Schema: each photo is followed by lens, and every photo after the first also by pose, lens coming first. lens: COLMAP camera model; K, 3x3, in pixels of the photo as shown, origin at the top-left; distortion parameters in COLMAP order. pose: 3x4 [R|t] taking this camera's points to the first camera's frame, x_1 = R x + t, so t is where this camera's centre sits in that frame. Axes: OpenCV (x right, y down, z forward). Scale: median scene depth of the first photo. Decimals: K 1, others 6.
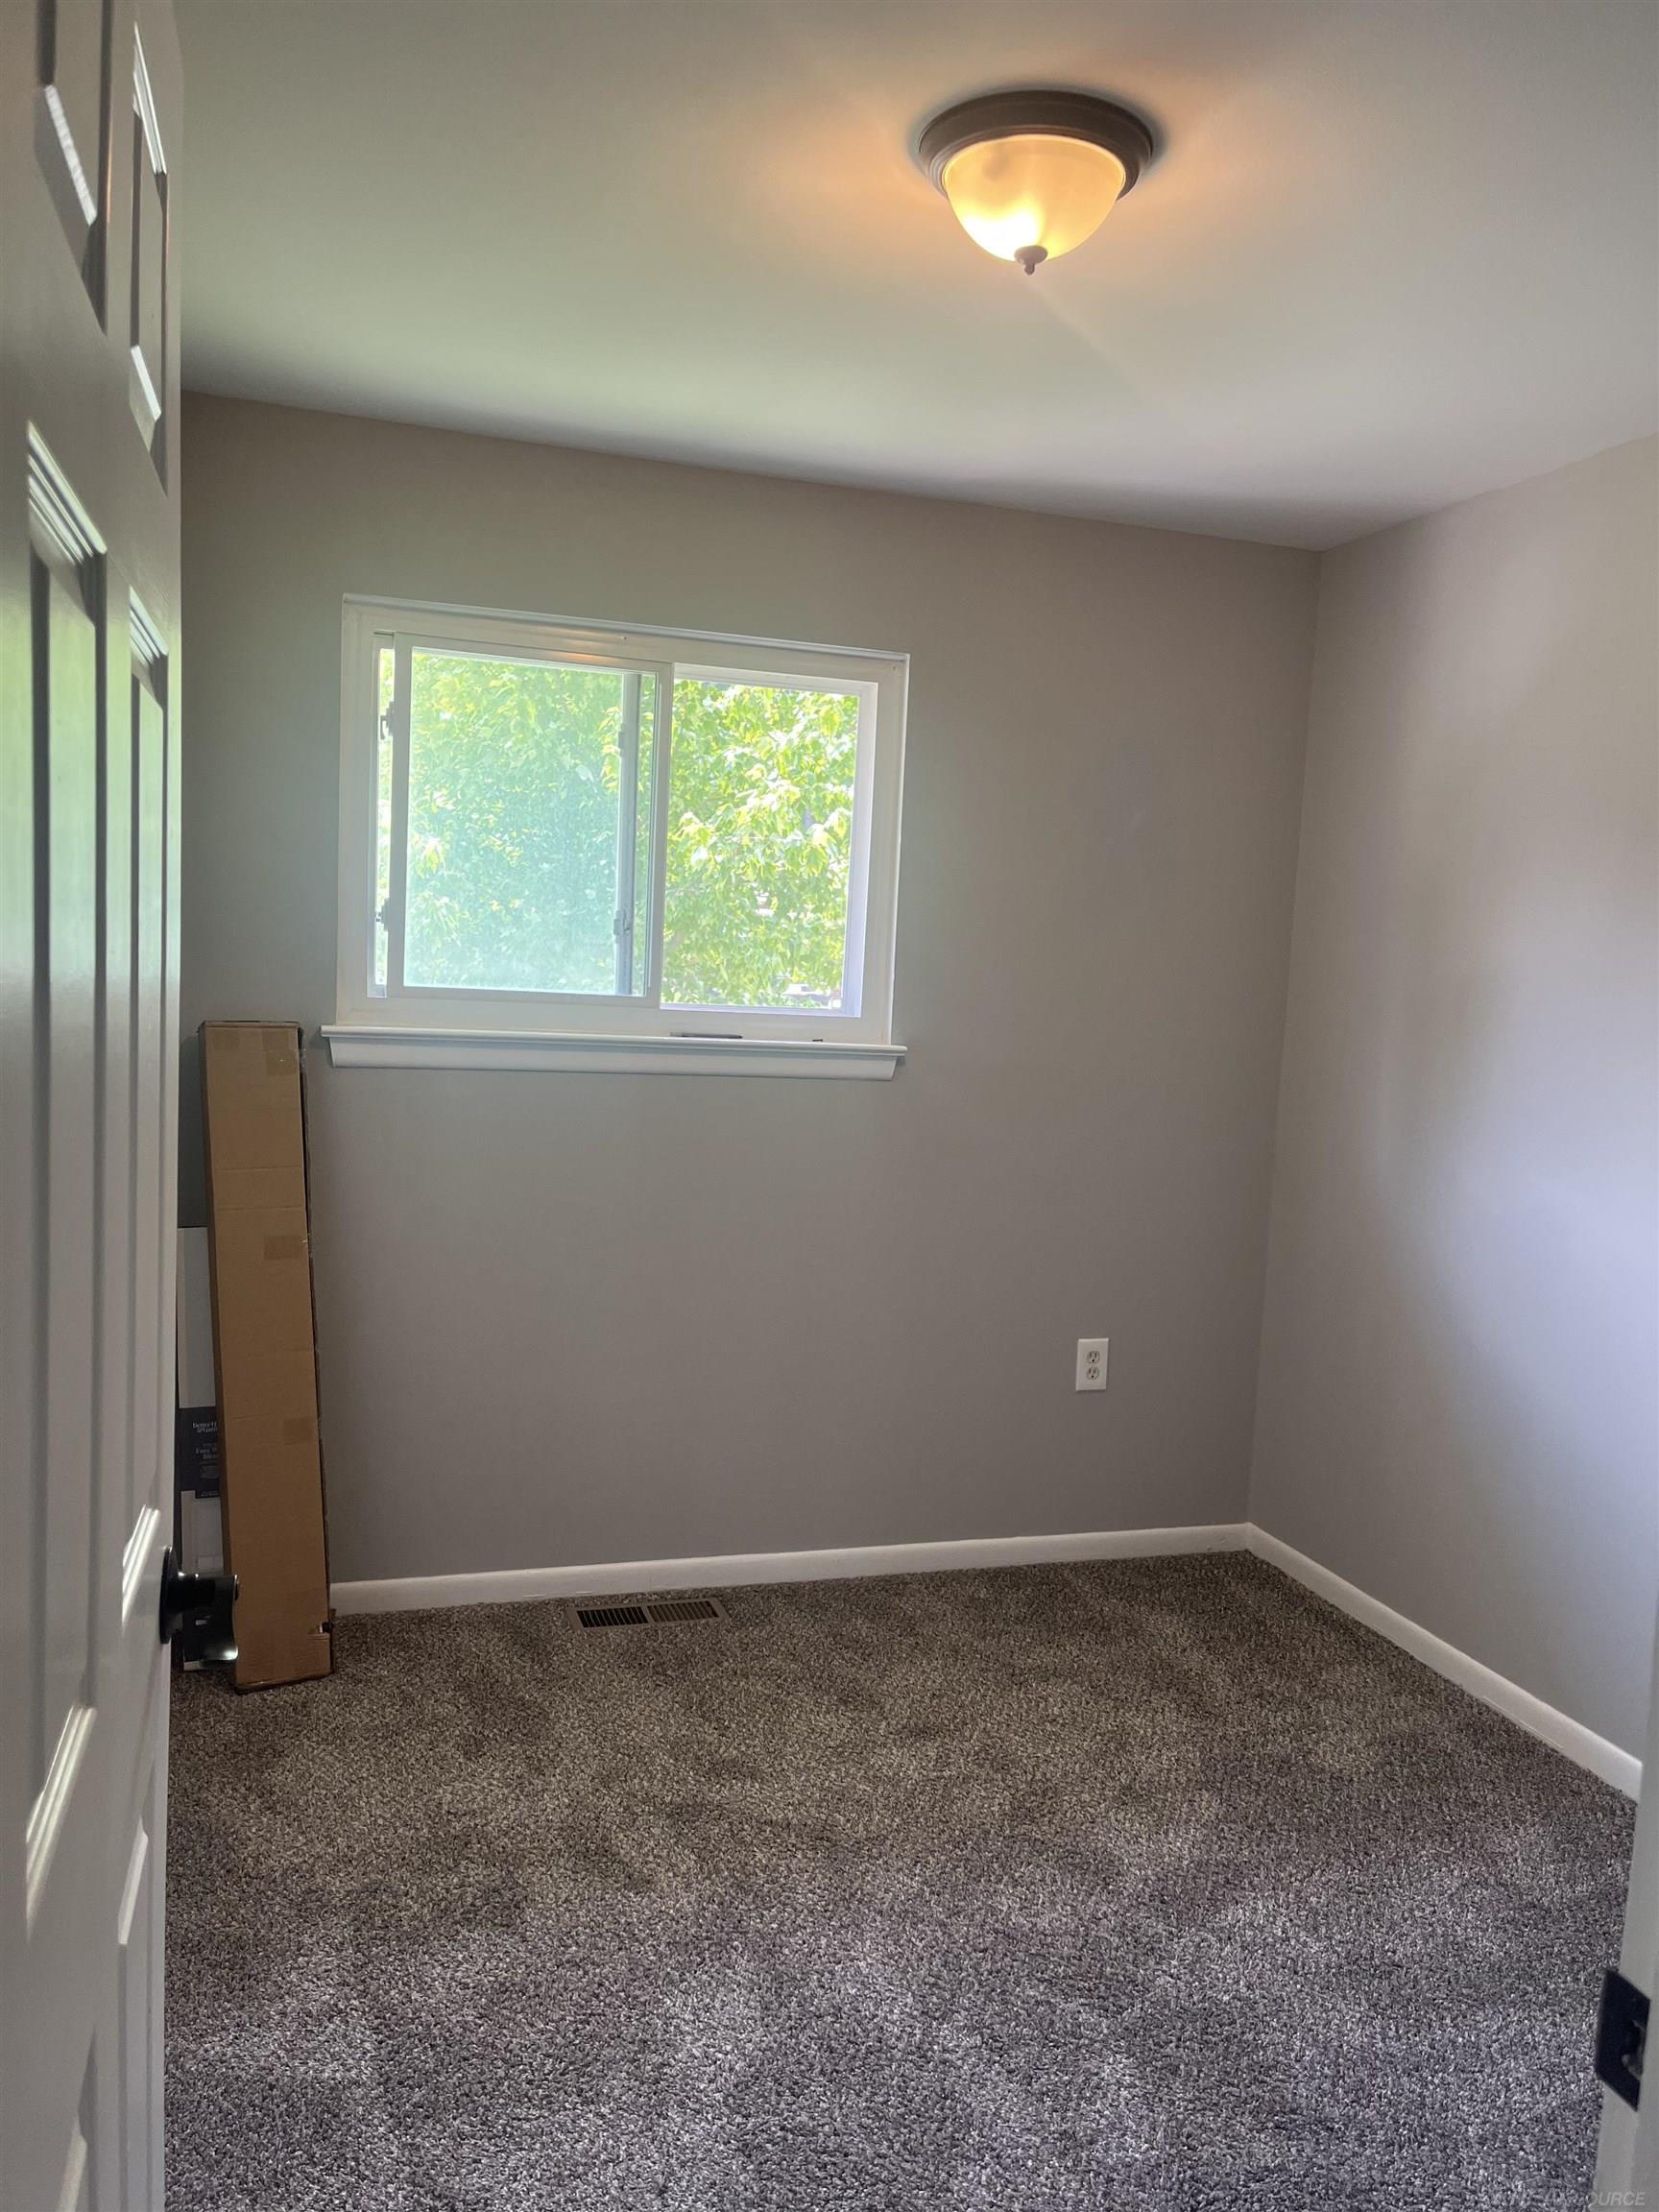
lens RADIAL K [[1676.5, 0, 832.6], [0, 1676.5, 1094.7], [0, 0, 1]] dist [0.019784, 0.011487]
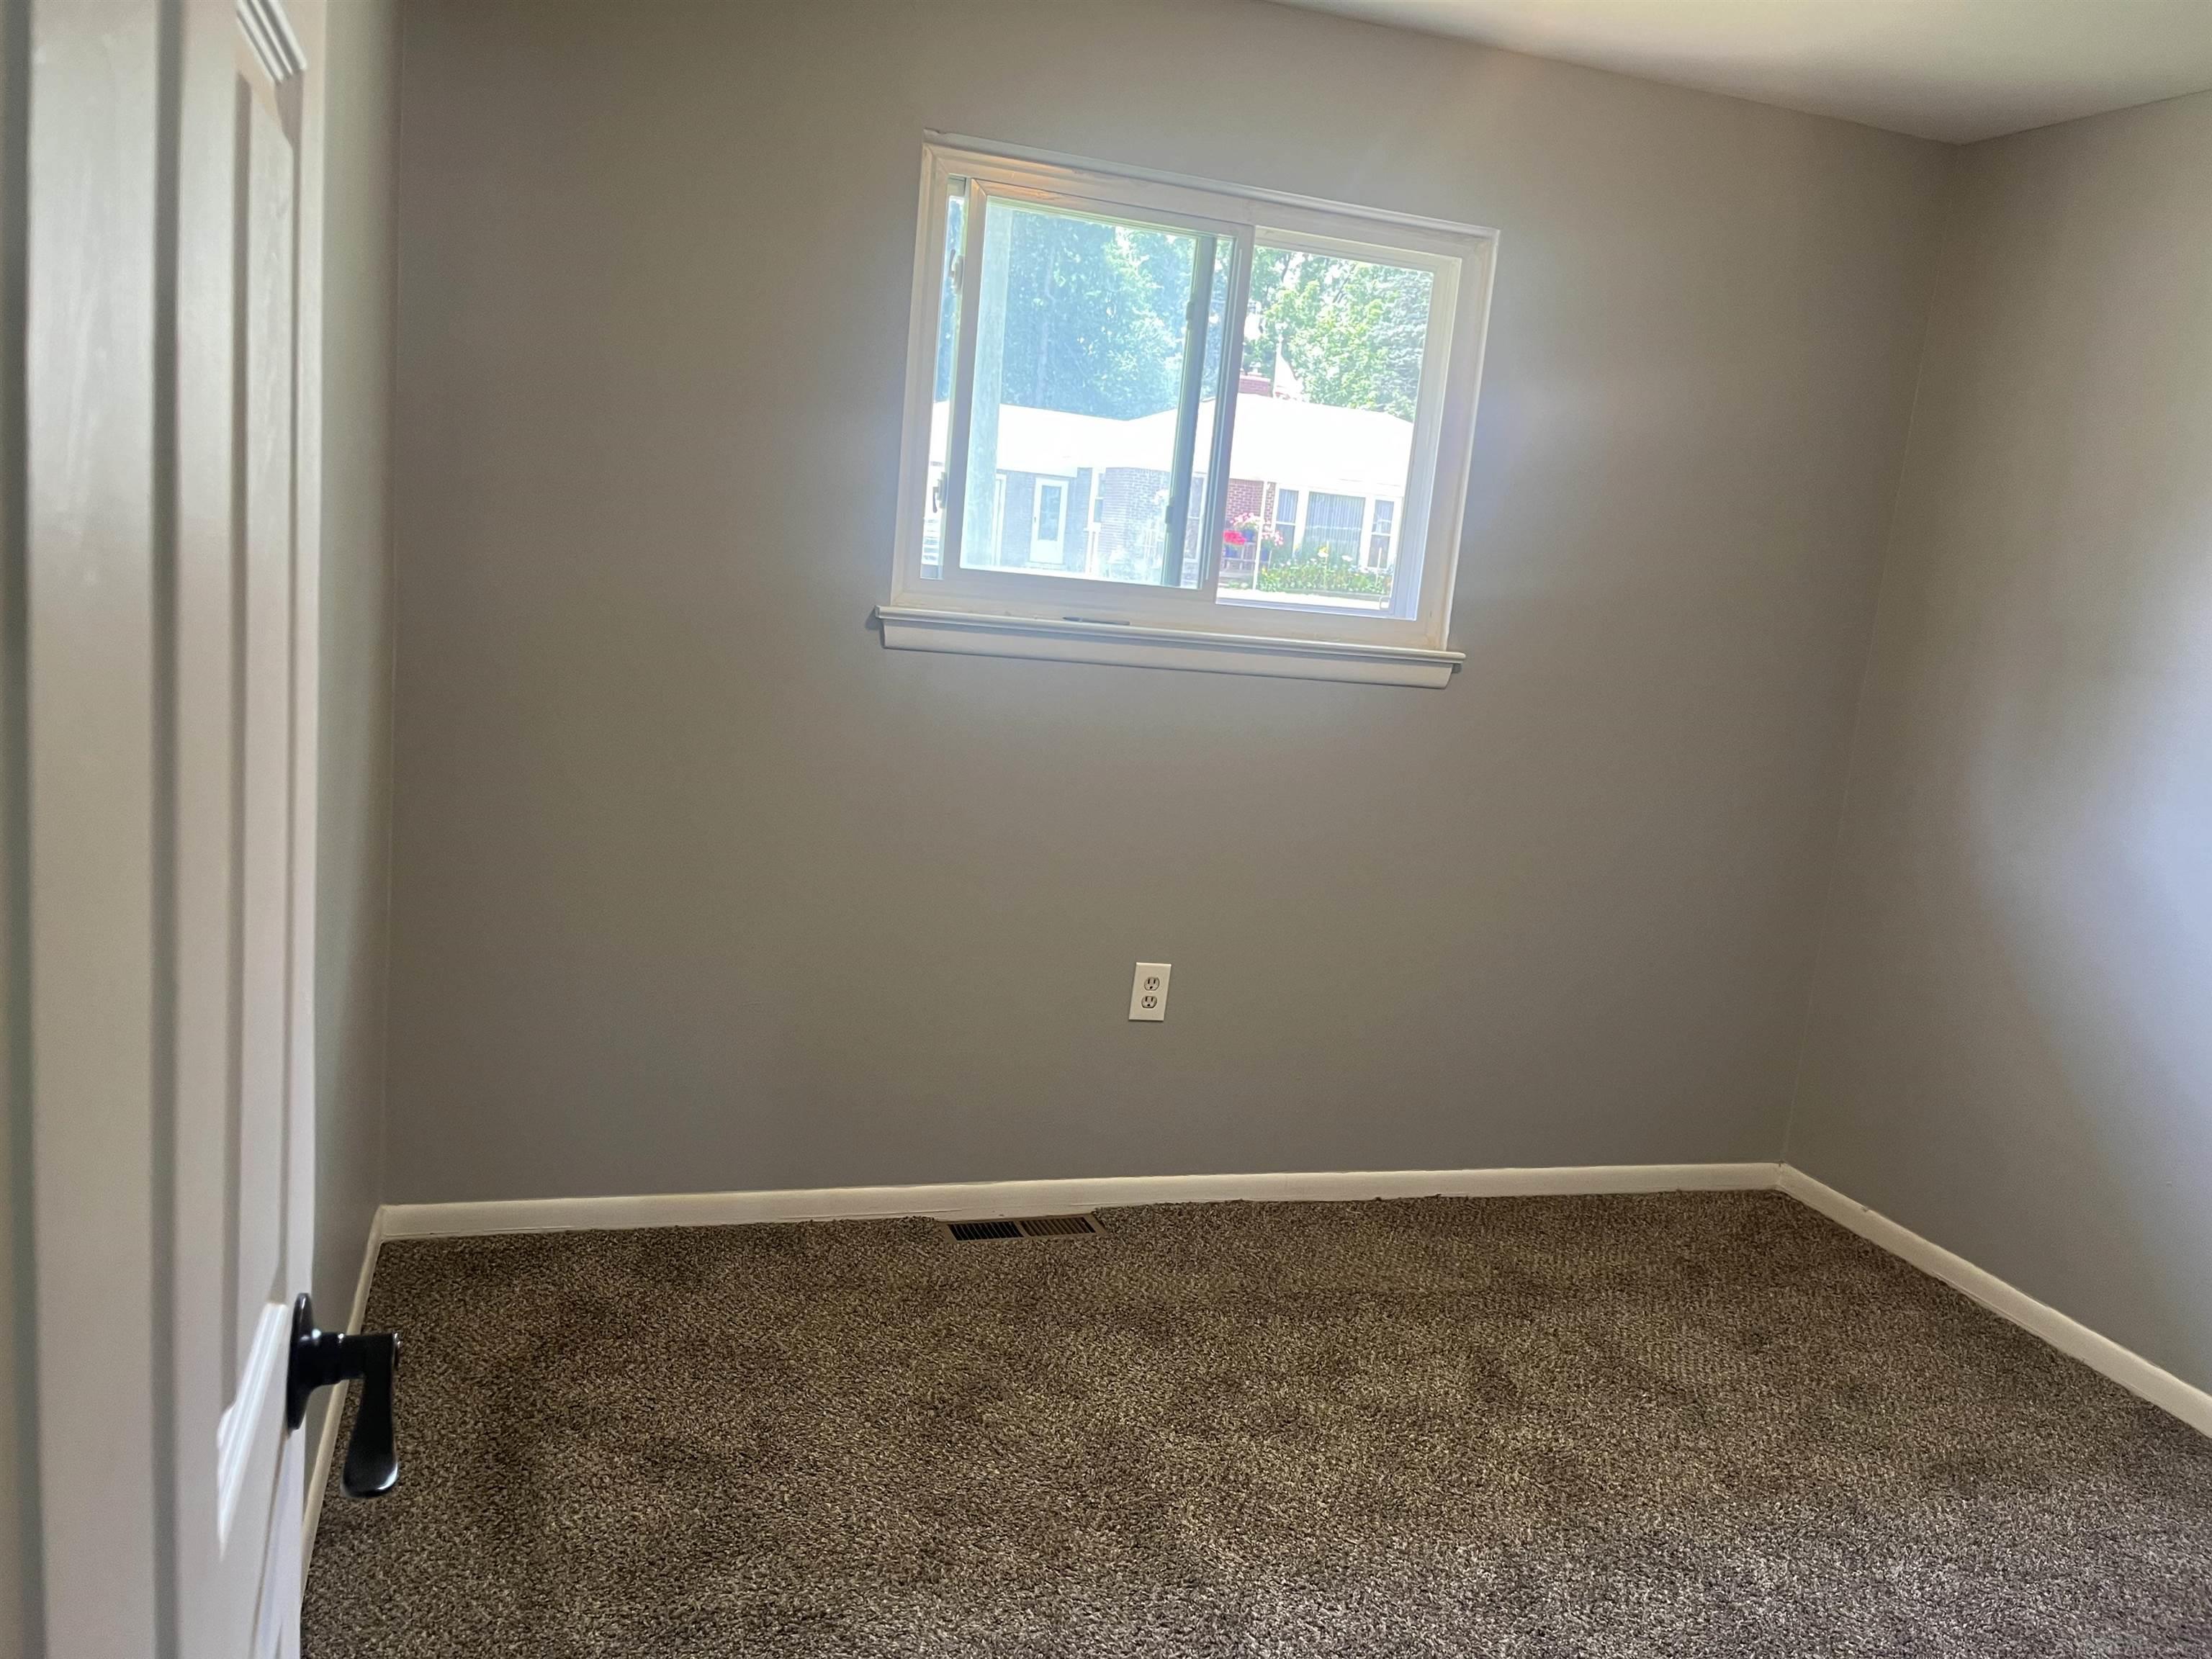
lens RADIAL K [[1820.9, 0, 1108.8], [0, 1820.9, 834.3], [0, 0, 1]] dist [0.007836, -0.007551]
pose [[0.998802, 0.042901, 0.023552, -0.180642], [-0.044731, 0.995490, 0.083661, -0.004527], [-0.019857, -0.084614, 0.996216, -0.024551]]
